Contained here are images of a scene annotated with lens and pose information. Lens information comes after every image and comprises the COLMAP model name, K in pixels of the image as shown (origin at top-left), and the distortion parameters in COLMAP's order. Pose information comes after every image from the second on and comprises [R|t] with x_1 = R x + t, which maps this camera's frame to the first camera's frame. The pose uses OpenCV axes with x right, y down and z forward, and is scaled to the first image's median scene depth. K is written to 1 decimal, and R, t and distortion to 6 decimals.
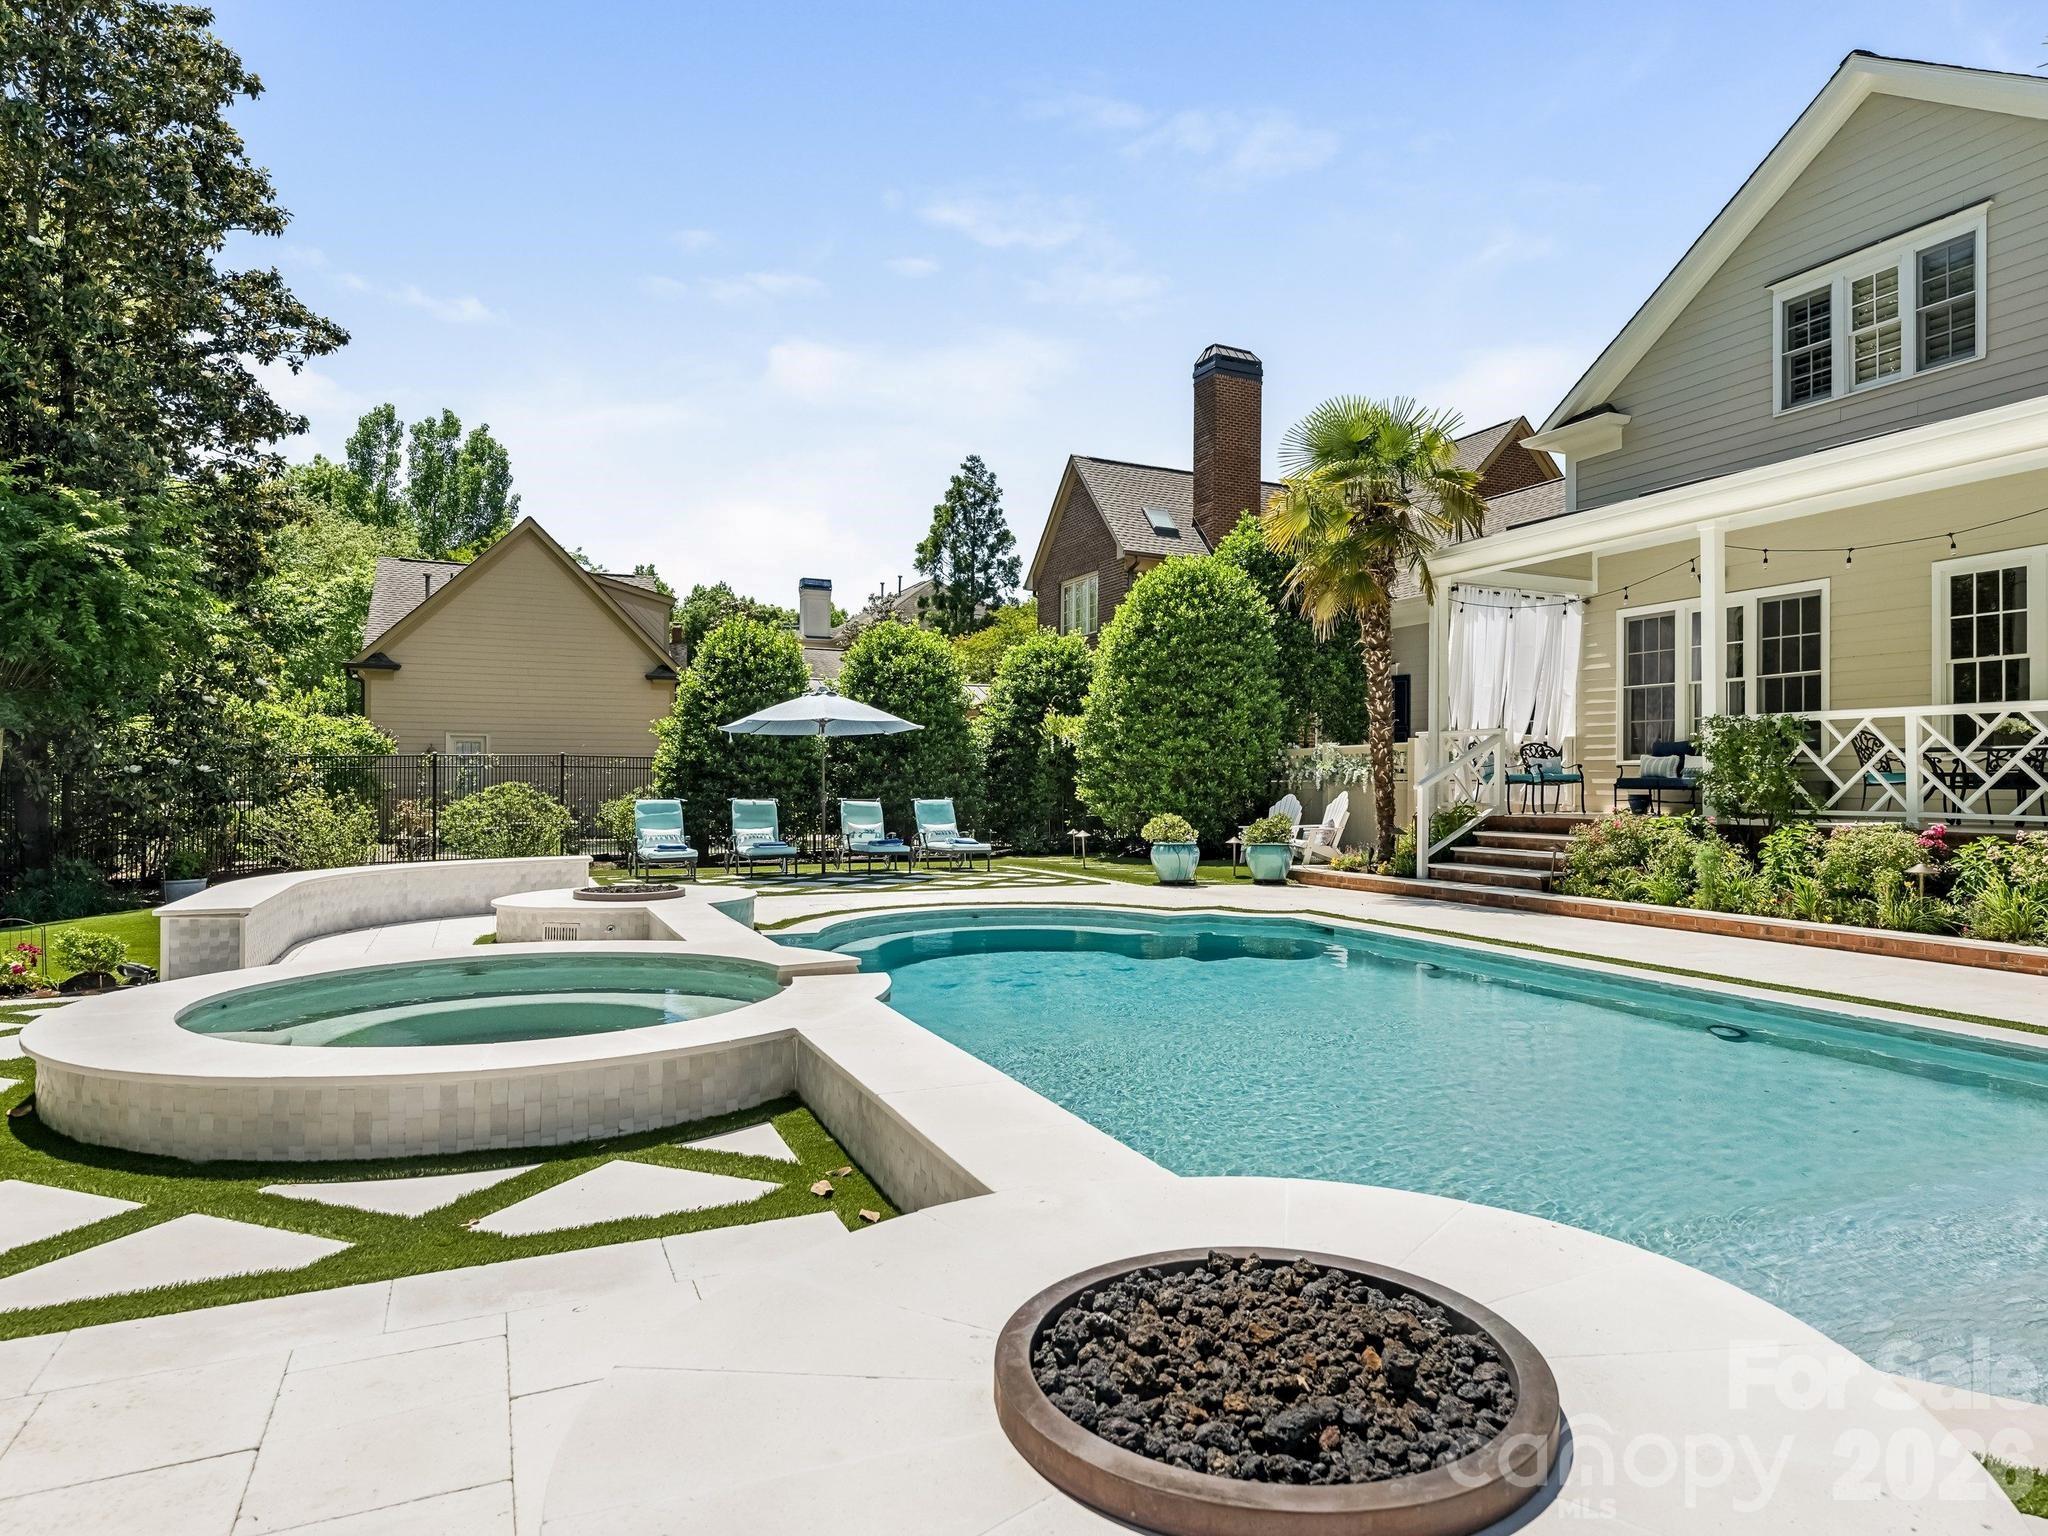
lens RADIAL K [[1172.8, 0, 1026.0], [0, 1172.8, 769.6], [0, 0, 1]] dist [0.002633, 0.001260]
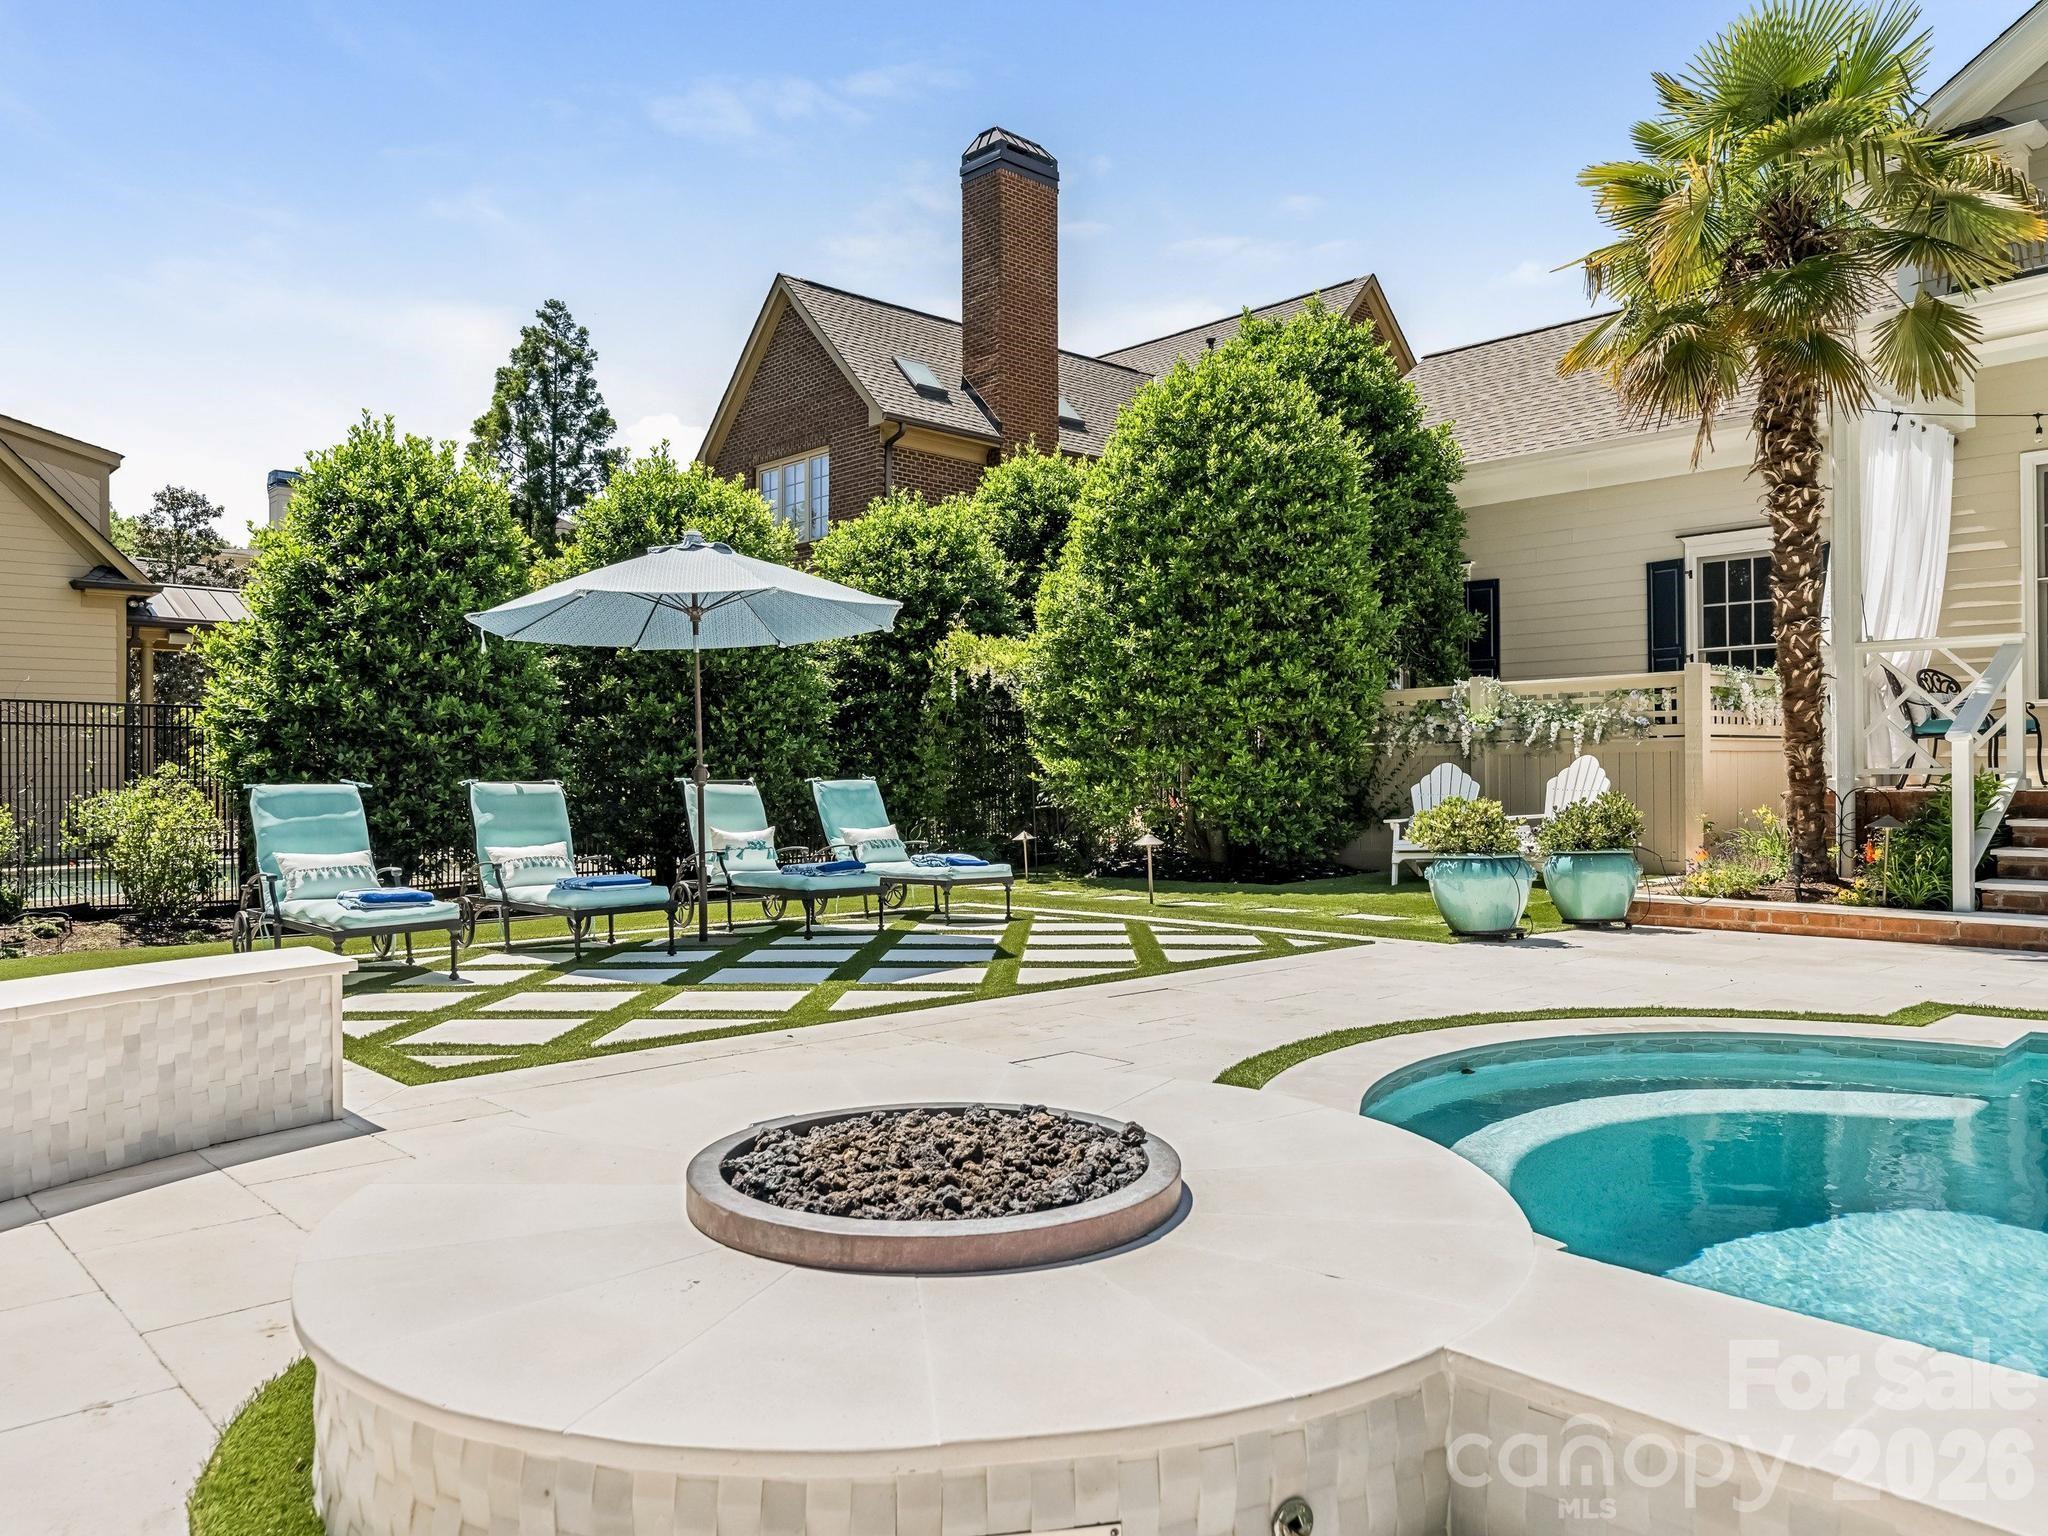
lens RADIAL K [[1485.0, 0, 1022.5], [0, 1485.0, 769.9], [0, 0, 1]] dist [-0.002321, 0.007741]
pose [[0.957618, -0.010940, 0.287833, -0.151525], [0.007107, 0.999872, 0.014356, 0.009851], [-0.287953, -0.011702, 0.957573, 0.281409]]
